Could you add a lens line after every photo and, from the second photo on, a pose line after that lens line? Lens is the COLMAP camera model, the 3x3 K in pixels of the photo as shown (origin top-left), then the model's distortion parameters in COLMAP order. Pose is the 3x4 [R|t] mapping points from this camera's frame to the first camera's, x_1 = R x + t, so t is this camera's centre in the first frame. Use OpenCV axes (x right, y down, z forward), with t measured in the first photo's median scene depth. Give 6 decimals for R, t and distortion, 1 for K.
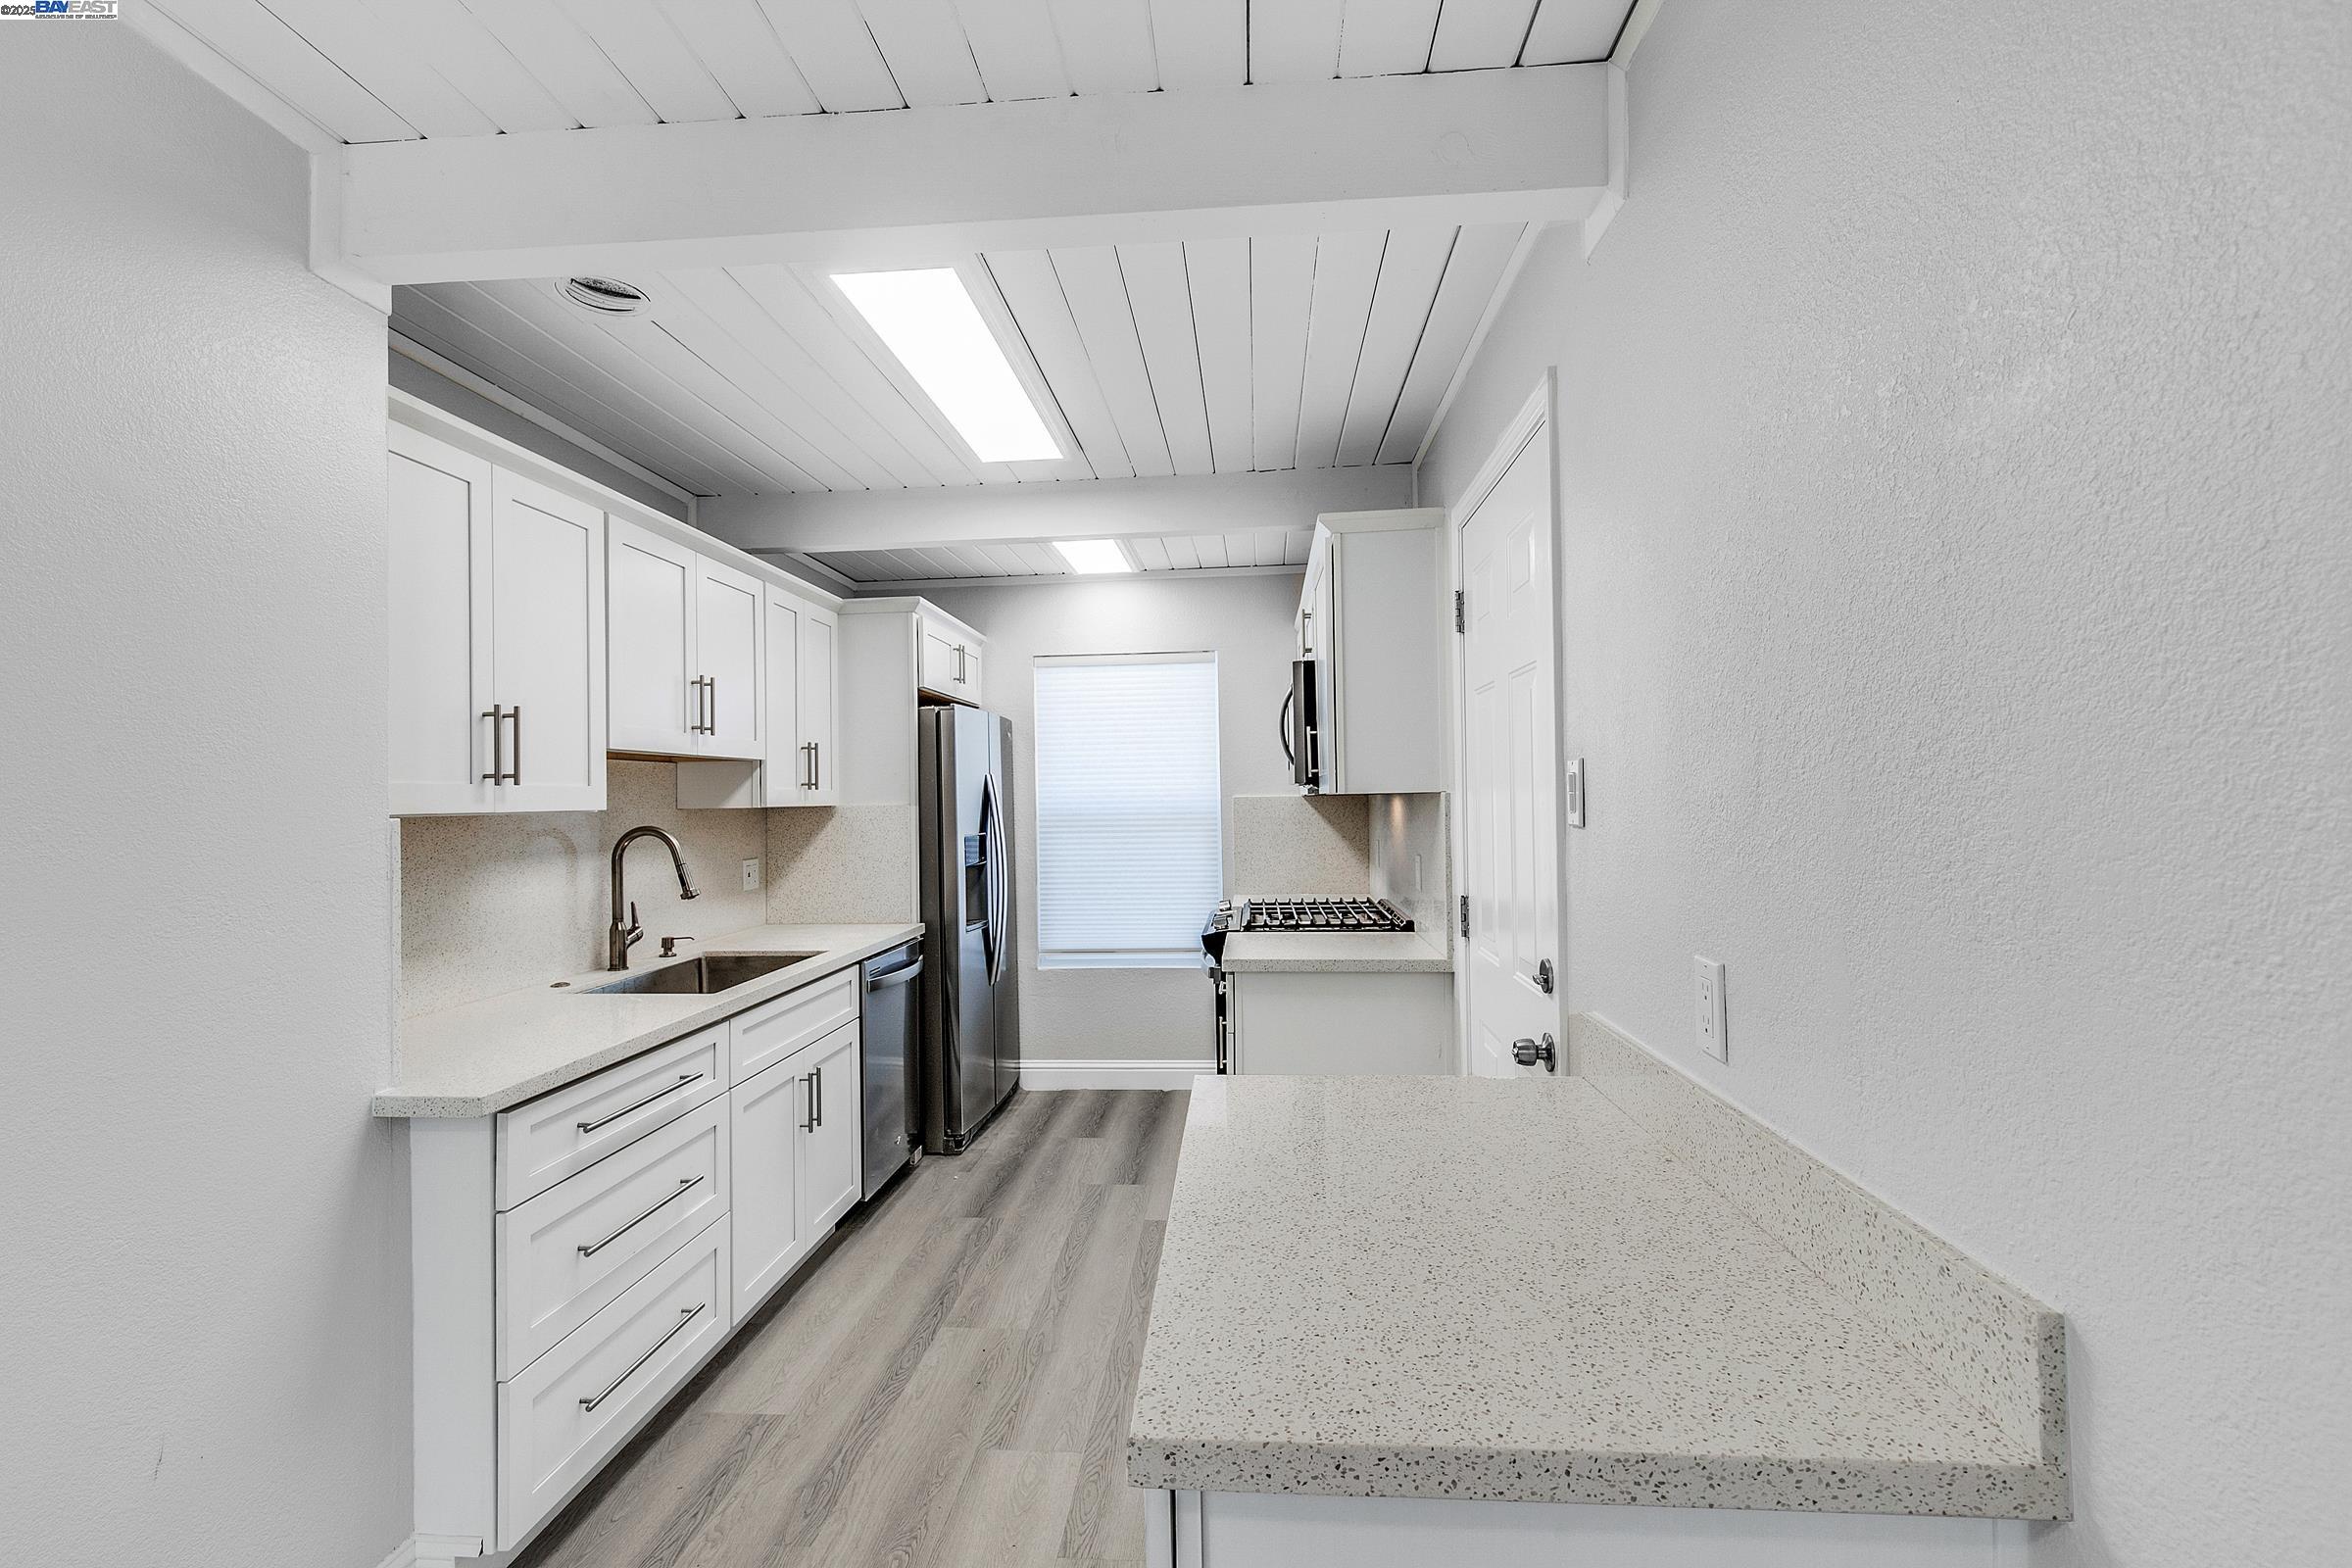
lens RADIAL K [[1050.0, 0, 1166.5], [0, 1050.0, 780.9], [0, 0, 1]] dist [-0.001108, -0.000457]
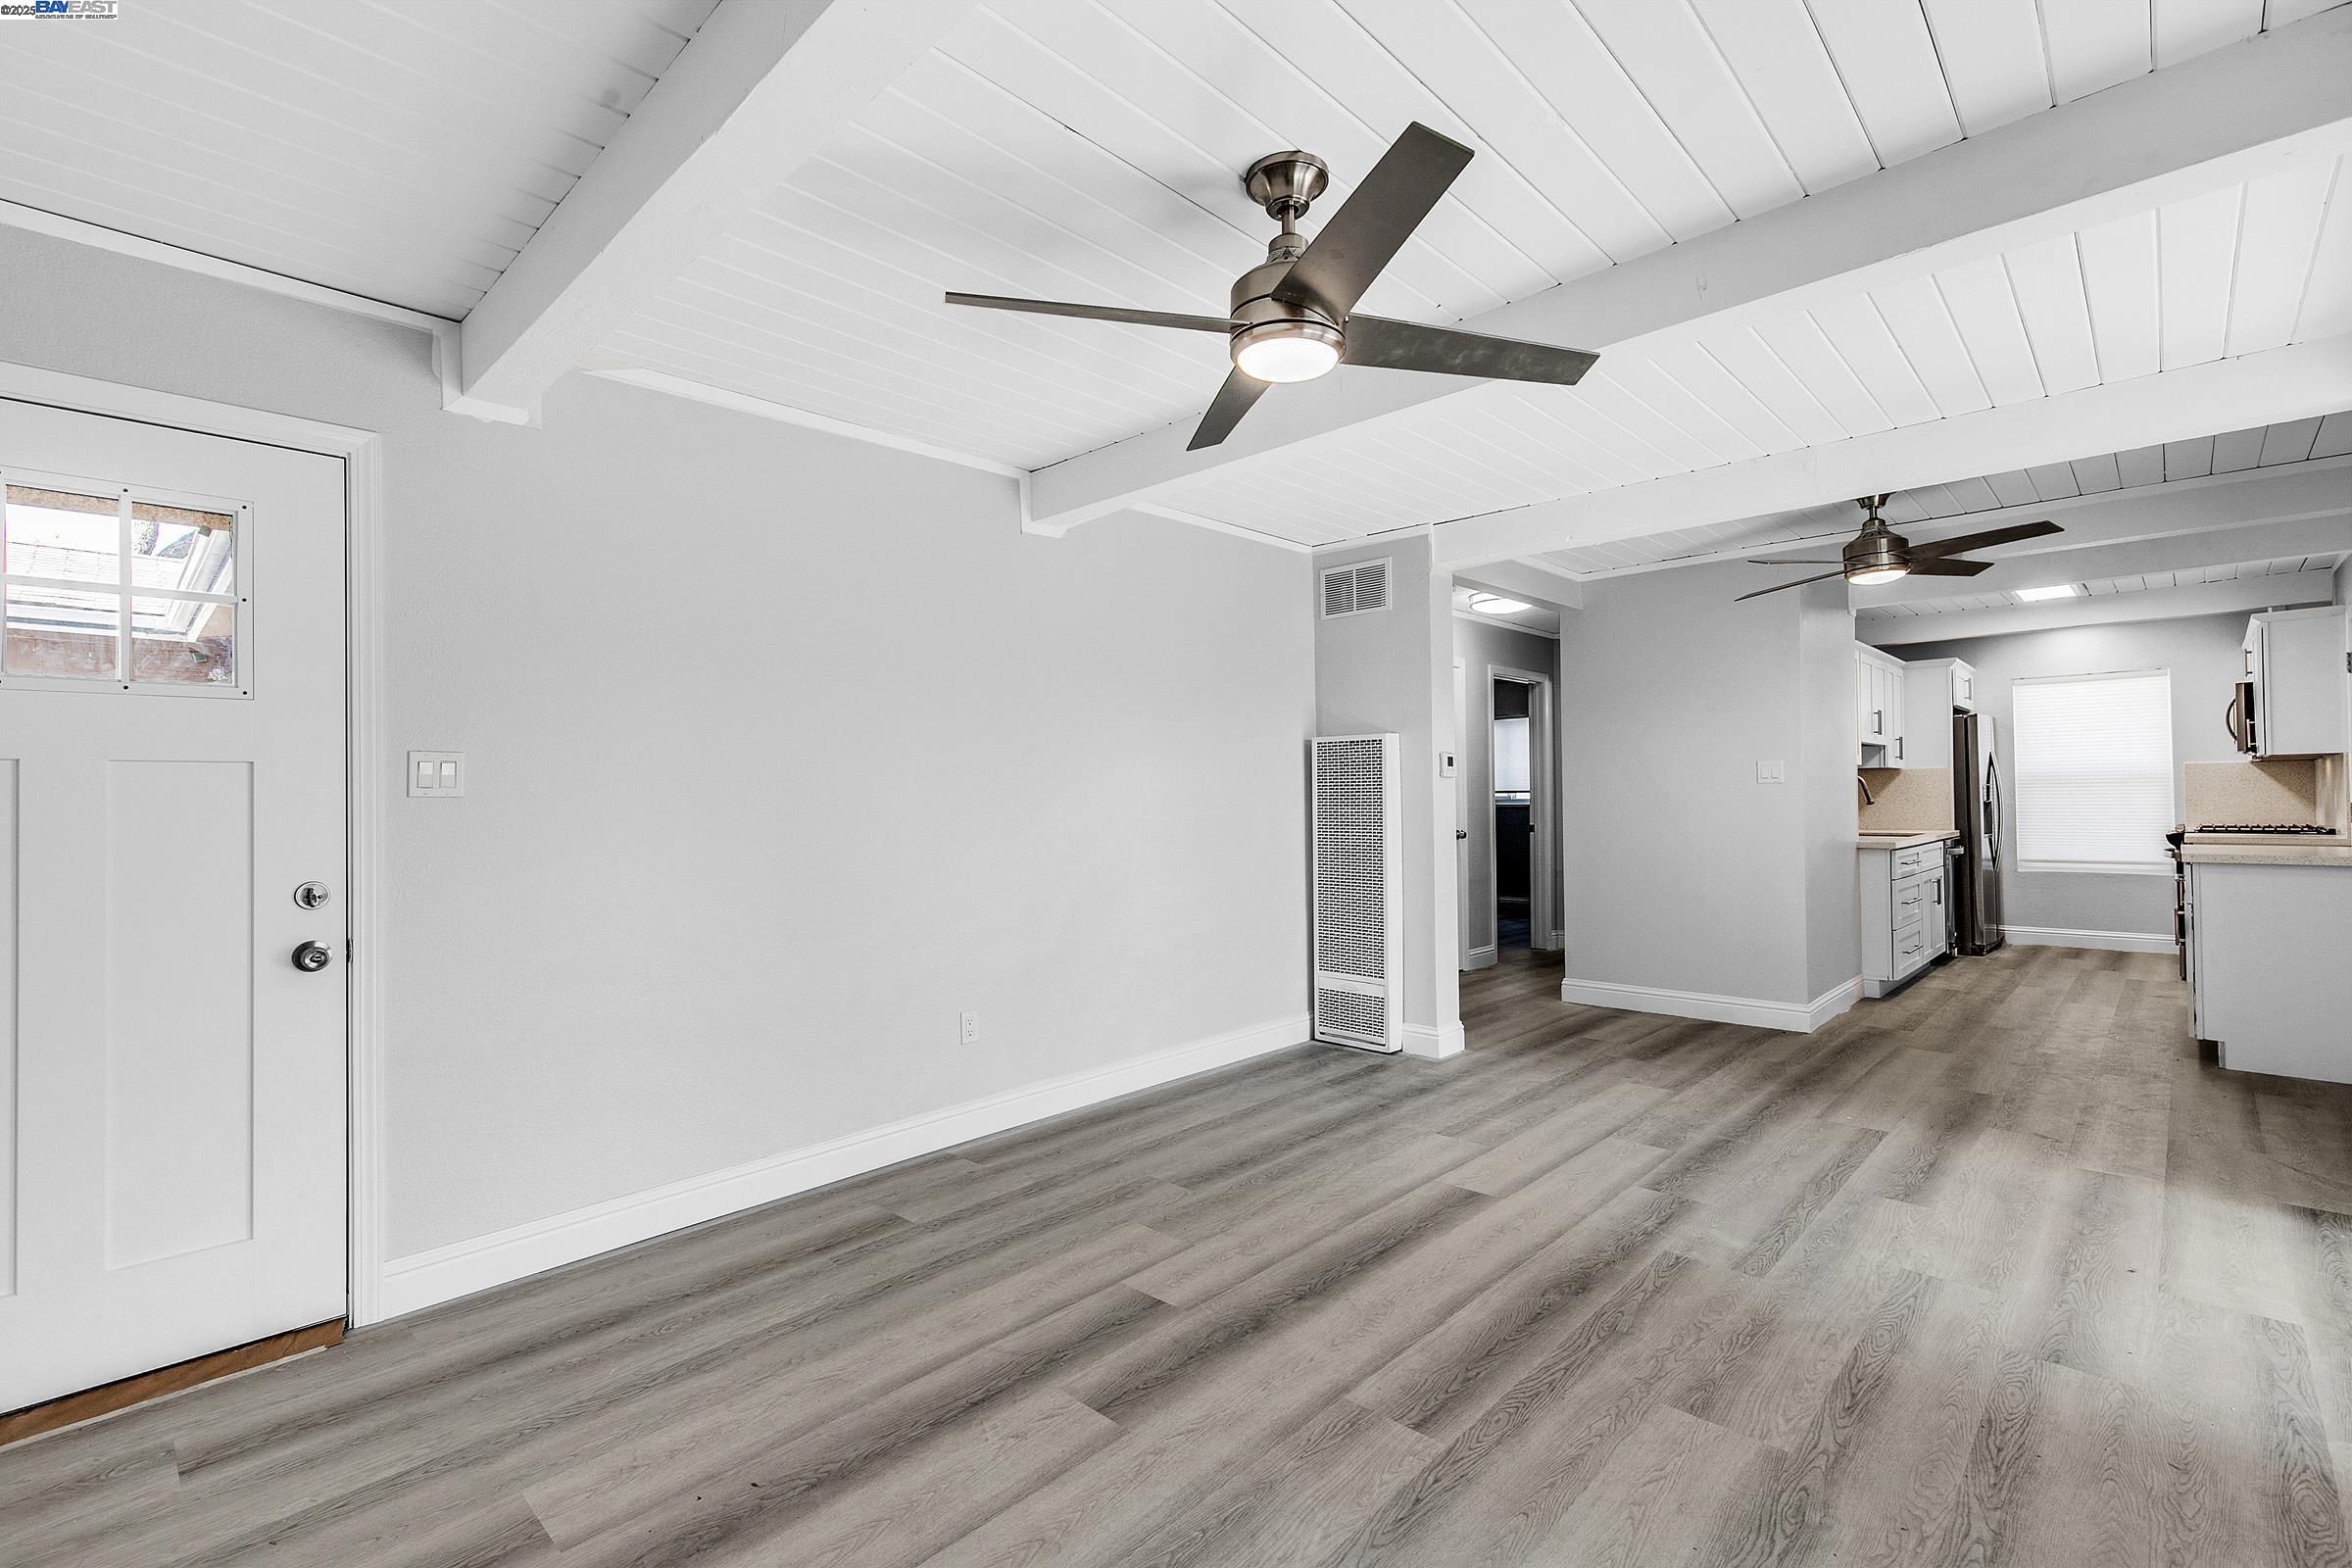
lens RADIAL K [[1048.9, 0, 1167.1], [0, 1048.9, 781.8], [0, 0, 1]] dist [0.006089, 0.000183]
pose [[0.774312, -0.004357, -0.632789, -0.160334], [0.009329, 0.999946, 0.004530, 0.031244], [0.632735, -0.009411, 0.774311, -1.631125]]
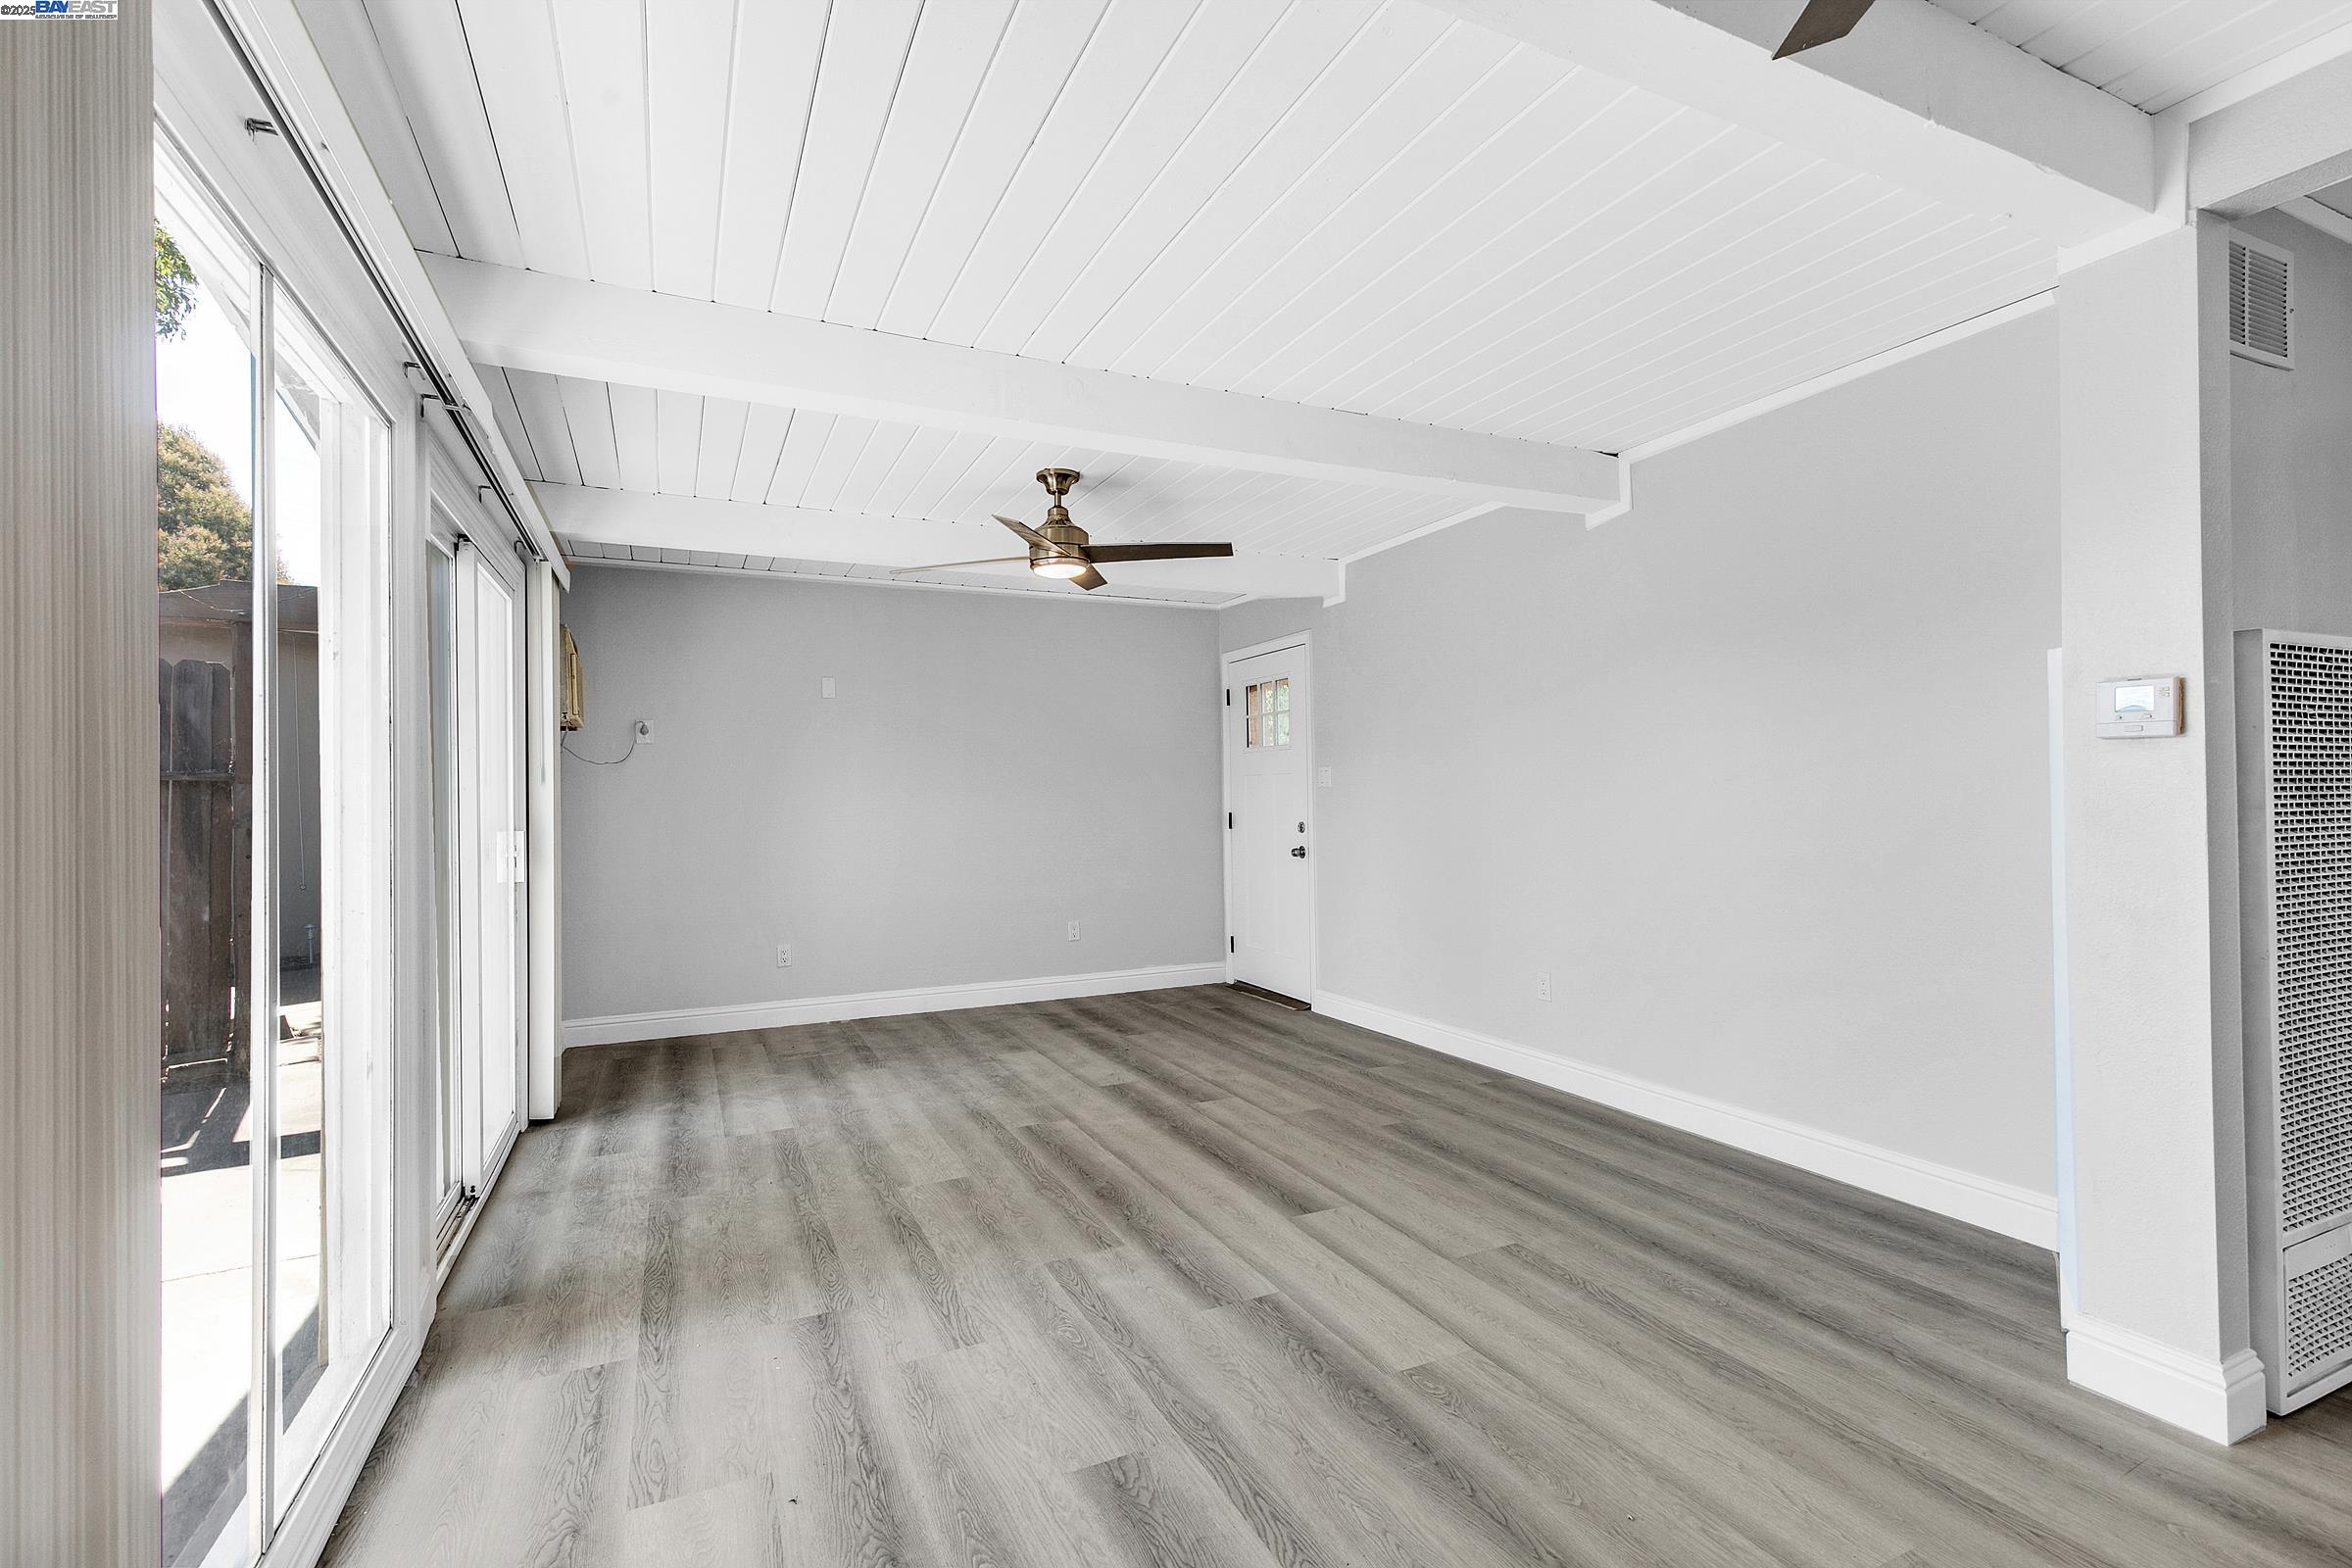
lens RADIAL K [[1048.9, 0, 1167.1], [0, 1048.9, 781.8], [0, 0, 1]] dist [0.006089, 0.000183]
pose [[-0.866793, 0.020849, -0.498231, 0.565206], [0.033121, 0.999326, -0.015804, 0.125352], [0.497566, -0.030201, -0.866900, 5.824852]]
